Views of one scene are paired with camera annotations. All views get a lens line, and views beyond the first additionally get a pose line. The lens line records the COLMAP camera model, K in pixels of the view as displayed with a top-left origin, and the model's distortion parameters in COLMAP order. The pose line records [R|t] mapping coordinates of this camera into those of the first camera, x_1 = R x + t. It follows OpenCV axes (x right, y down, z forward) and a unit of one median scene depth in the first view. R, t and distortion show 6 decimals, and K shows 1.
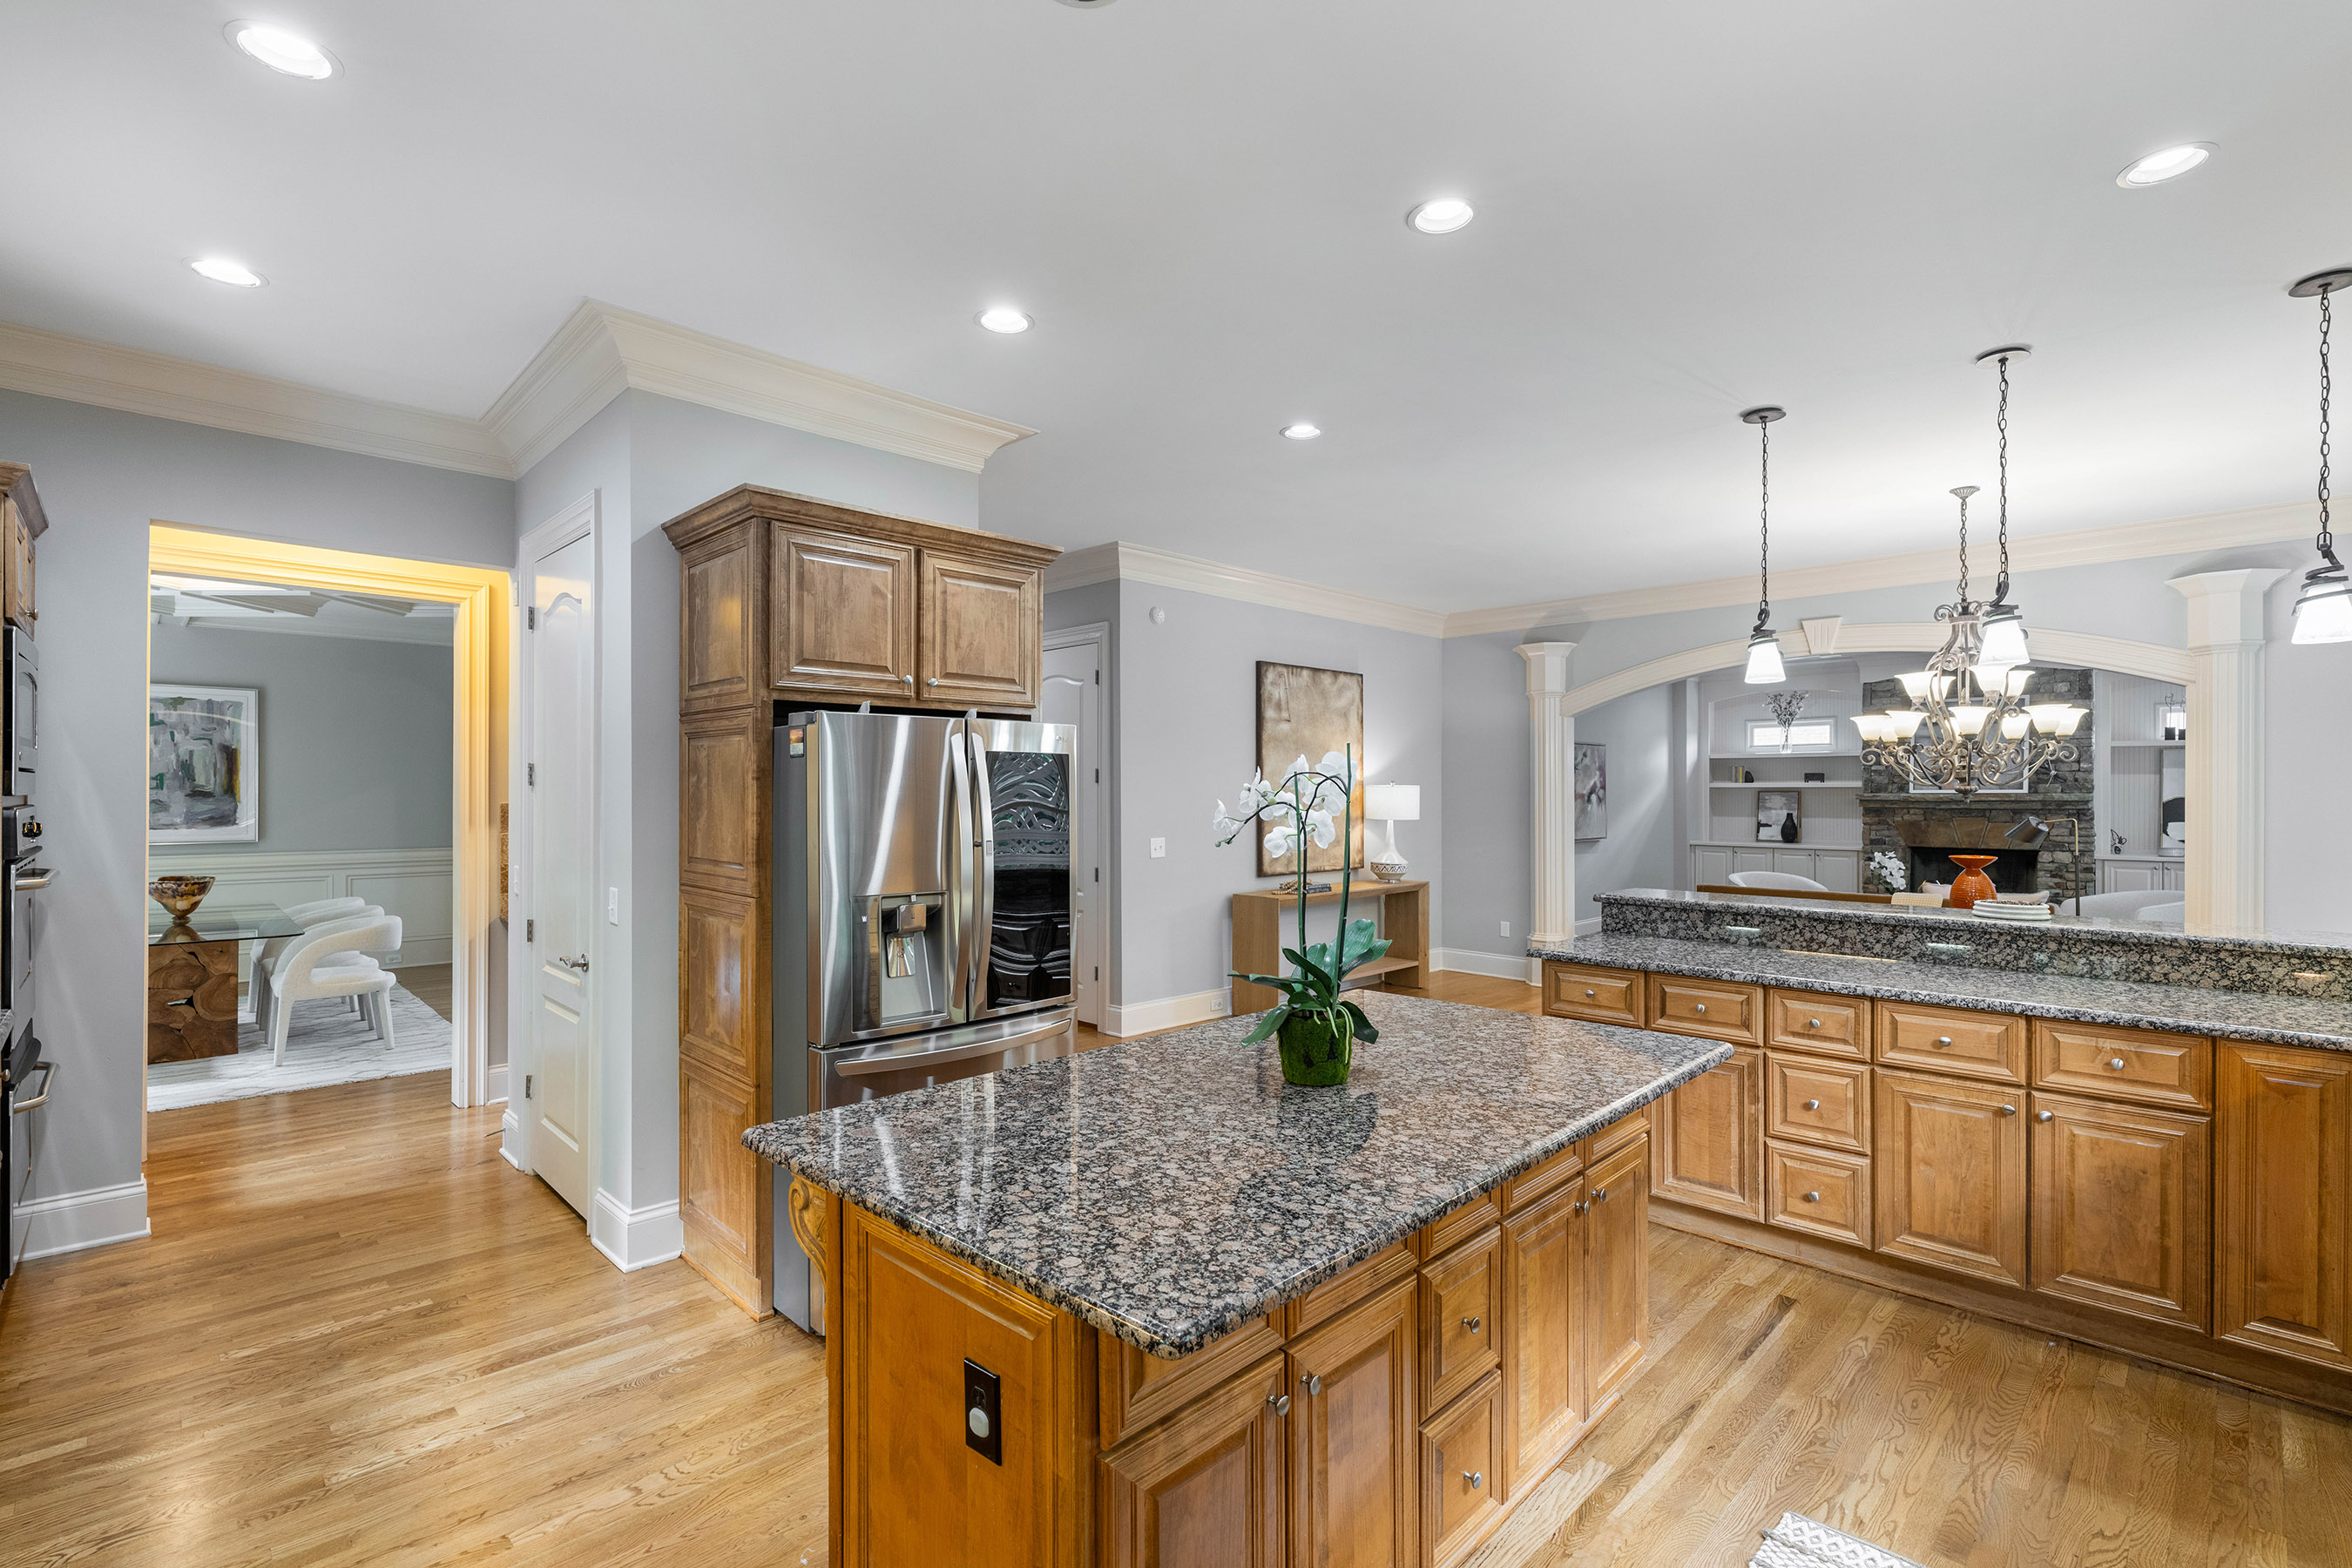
lens RADIAL K [[1076.9, 0, 1186.2], [0, 1076.9, 794.2], [0, 0, 1]] dist [-0.001078, 0.000826]
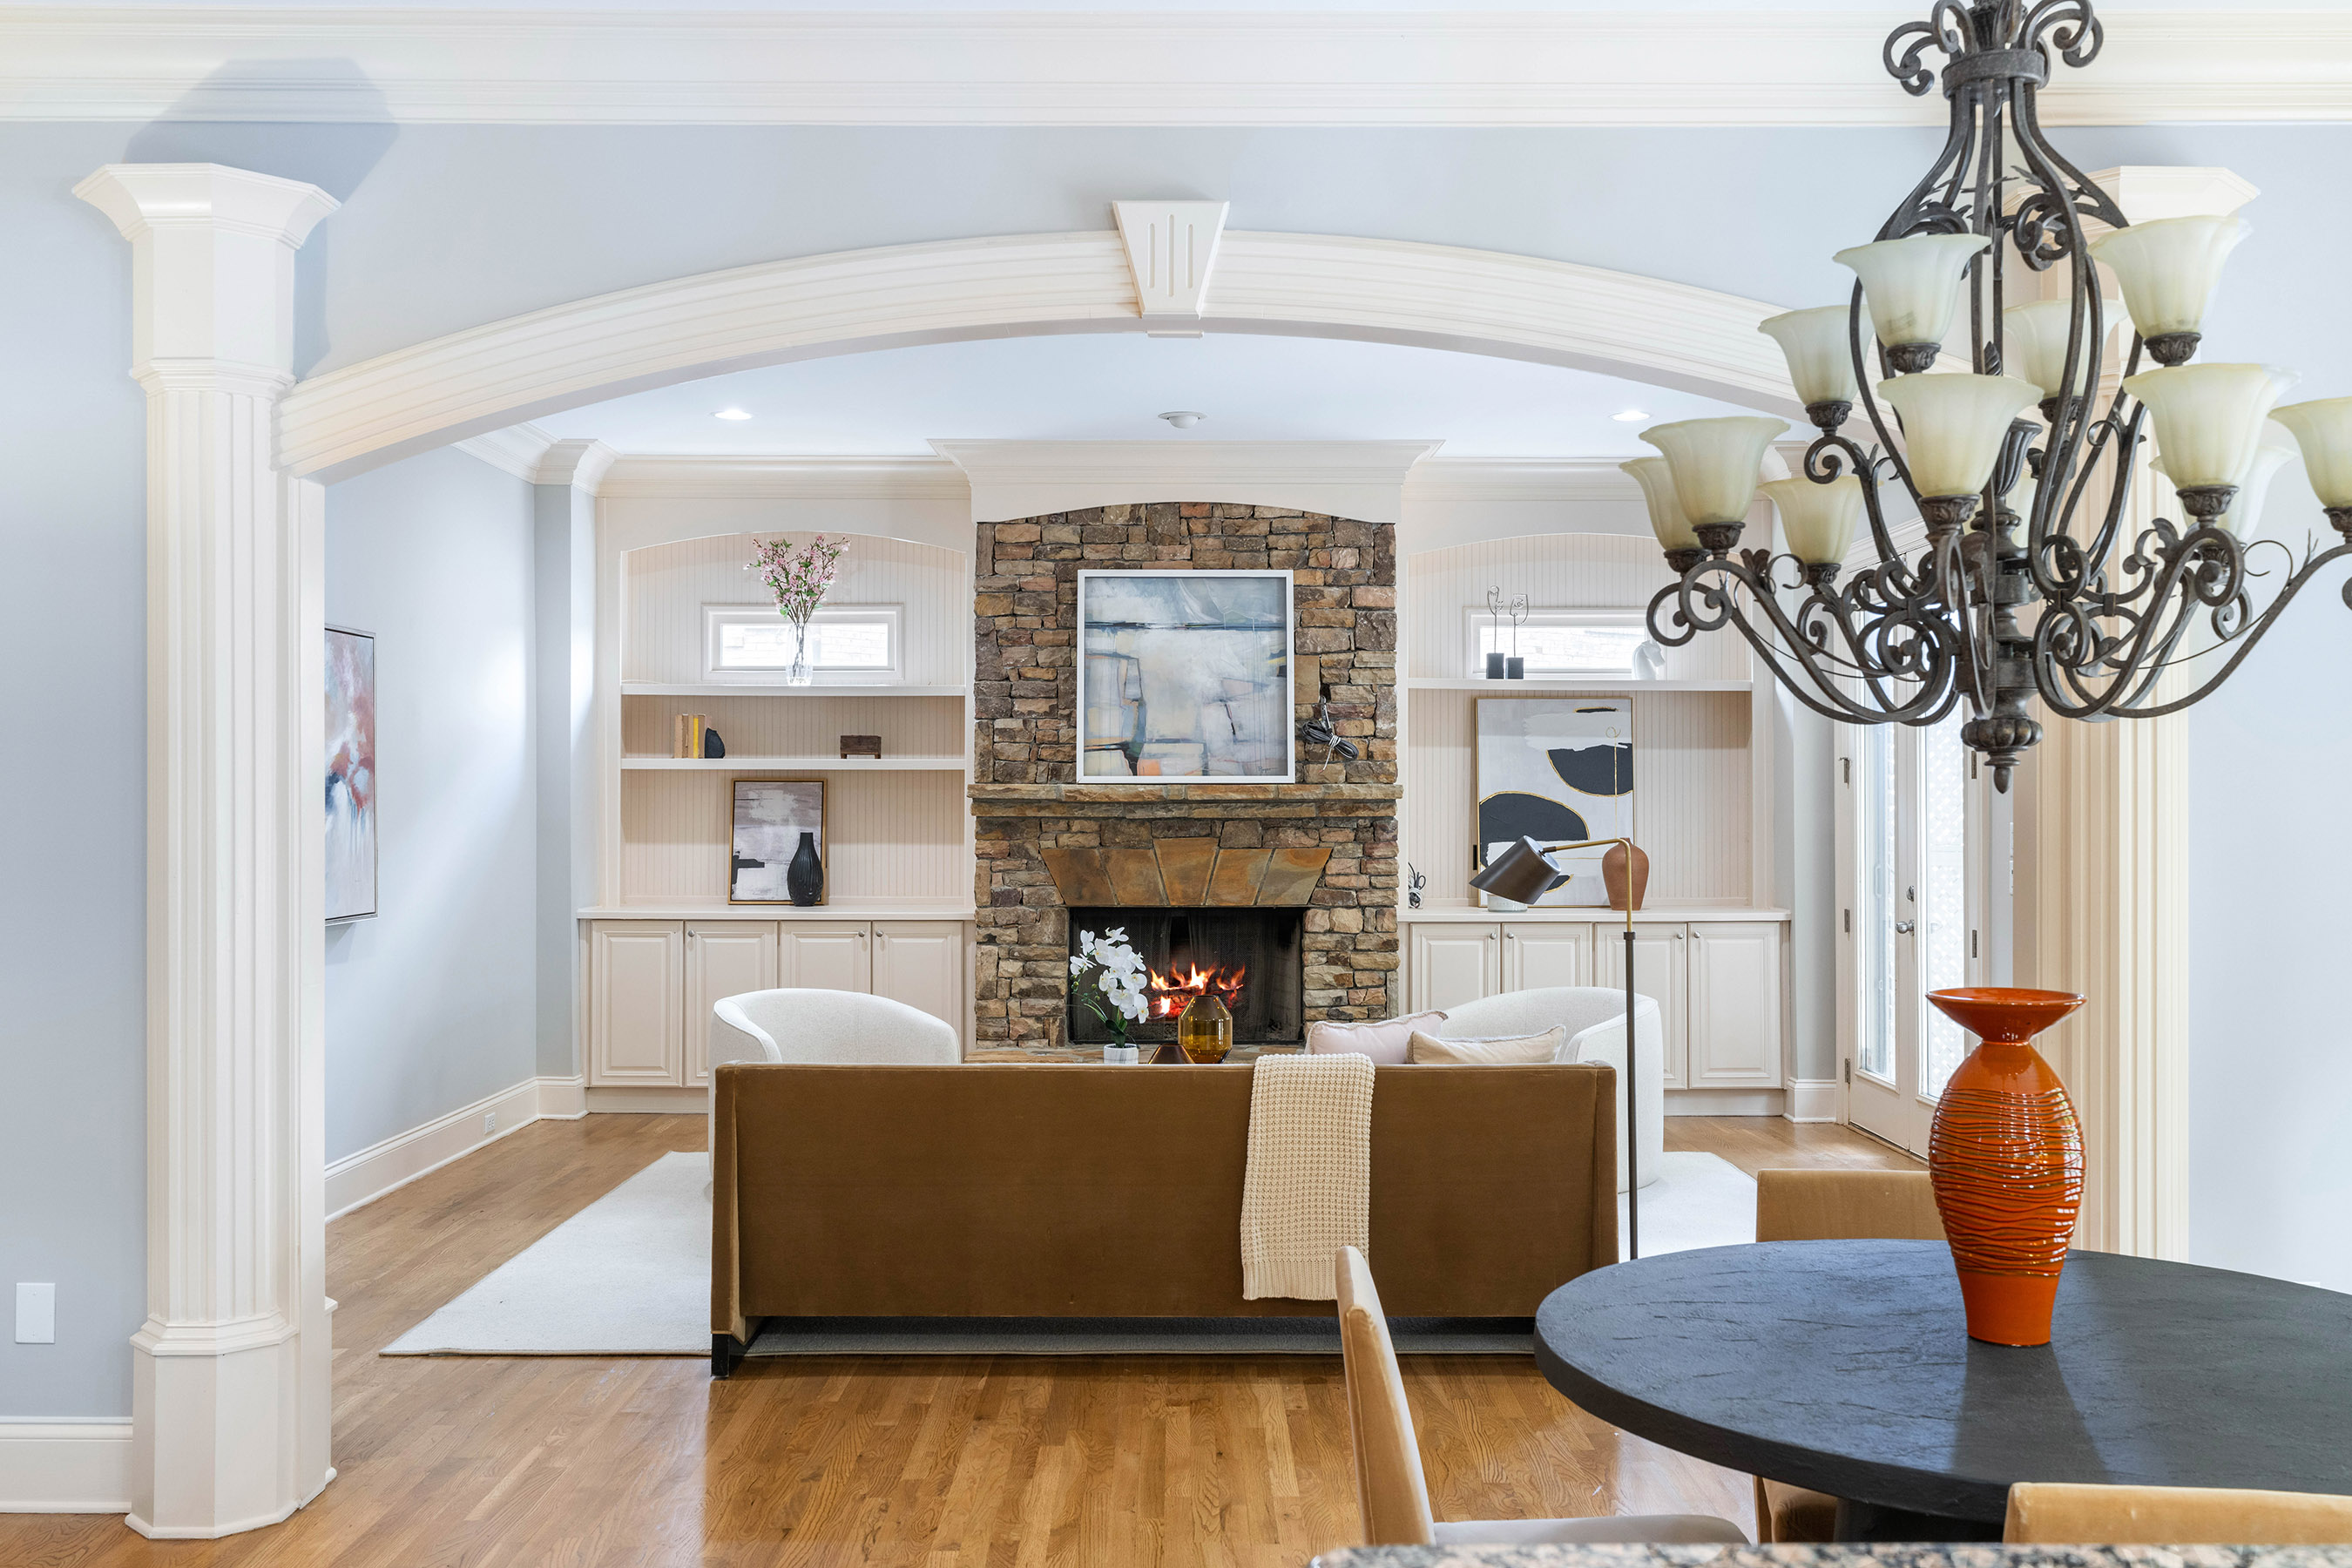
lens RADIAL K [[2035.1, 0, 1181.9], [0, 2035.1, 794.2], [0, 0, 1]] dist [0.014448, 0.000754]
pose [[0.698823, 0.001119, 0.715294, 0.116056], [0.000315, 0.999998, -0.001872, 0.004779], [-0.715294, 0.001533, 0.698821, 0.389073]]
